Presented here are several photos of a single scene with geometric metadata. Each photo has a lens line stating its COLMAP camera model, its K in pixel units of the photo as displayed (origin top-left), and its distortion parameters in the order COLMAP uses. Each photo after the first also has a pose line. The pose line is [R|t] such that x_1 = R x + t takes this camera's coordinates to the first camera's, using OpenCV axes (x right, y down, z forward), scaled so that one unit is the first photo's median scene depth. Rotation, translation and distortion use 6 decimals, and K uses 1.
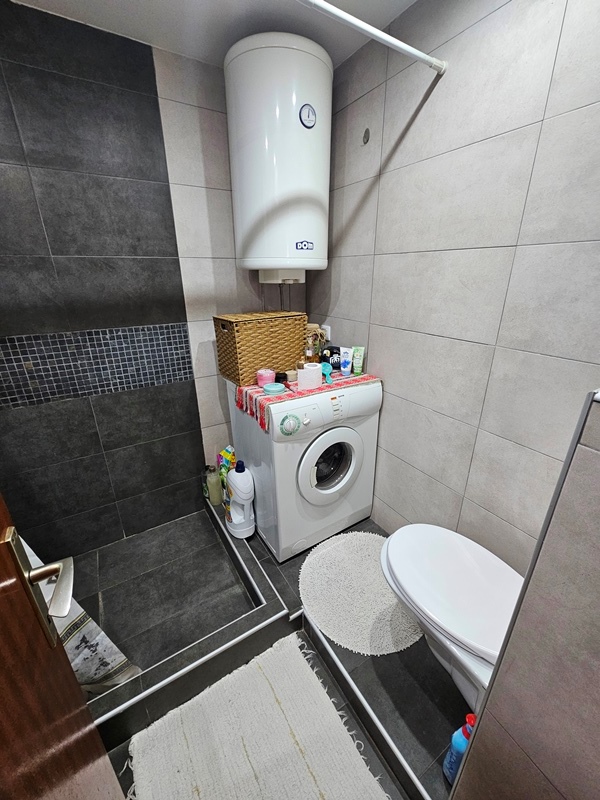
lens RADIAL K [[326.0, 0, 298.7], [0, 326.0, 400.2], [0, 0, 1]] dist [-0.002073, -0.000206]
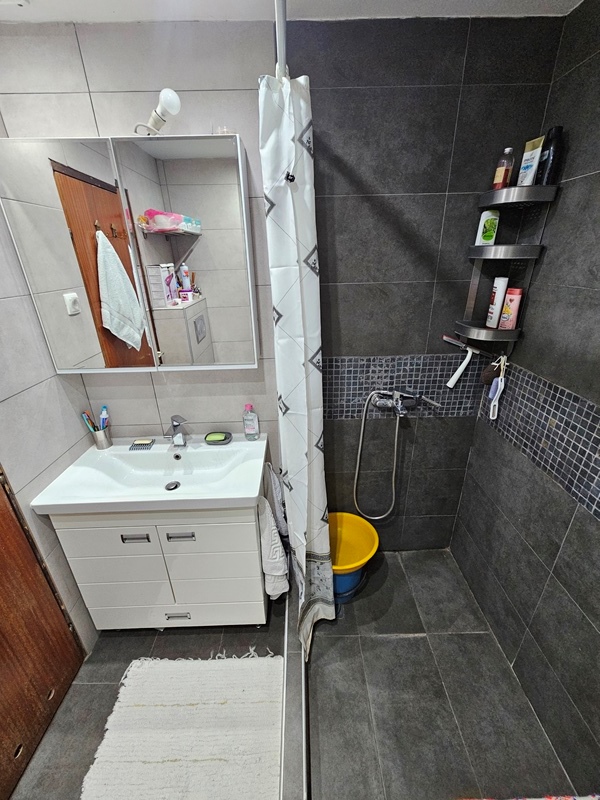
lens RADIAL K [[326.0, 0, 300.5], [0, 326.0, 398.6], [0, 0, 1]] dist [-0.002073, -0.000206]
pose [[-0.514767, 0.358241, -0.778896, 0.077723], [-0.286364, 0.784487, 0.550069, -0.399643], [0.808091, 0.506205, -0.301240, 0.689314]]
